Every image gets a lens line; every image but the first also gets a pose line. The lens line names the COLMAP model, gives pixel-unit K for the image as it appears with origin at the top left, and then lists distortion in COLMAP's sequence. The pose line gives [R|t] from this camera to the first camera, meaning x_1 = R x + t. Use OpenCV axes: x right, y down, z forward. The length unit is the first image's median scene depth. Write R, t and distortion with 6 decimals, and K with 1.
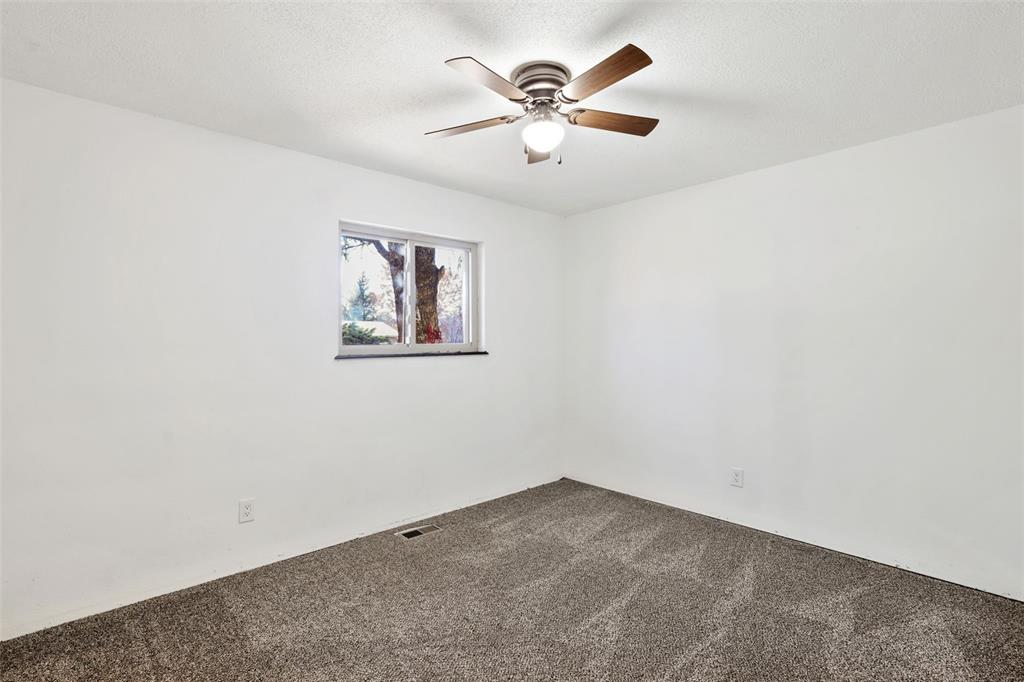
lens RADIAL K [[483.1, 0, 511.1], [0, 483.1, 342.7], [0, 0, 1]] dist [-0.001062, 0.000175]
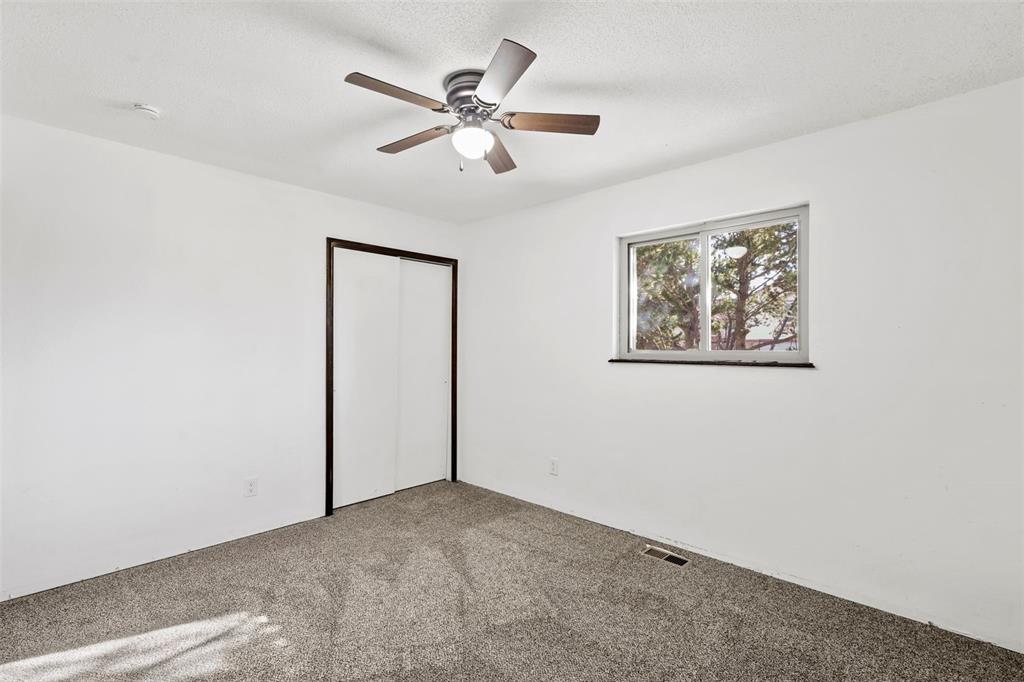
lens RADIAL K [[483.1, 0, 511.1], [0, 483.1, 342.7], [0, 0, 1]] dist [-0.001062, 0.000175]
pose [[0.072921, 0.002836, -0.997334, 0.665301], [-0.008922, 0.999958, 0.002191, -0.009497], [0.997298, 0.008738, 0.072943, 0.613868]]
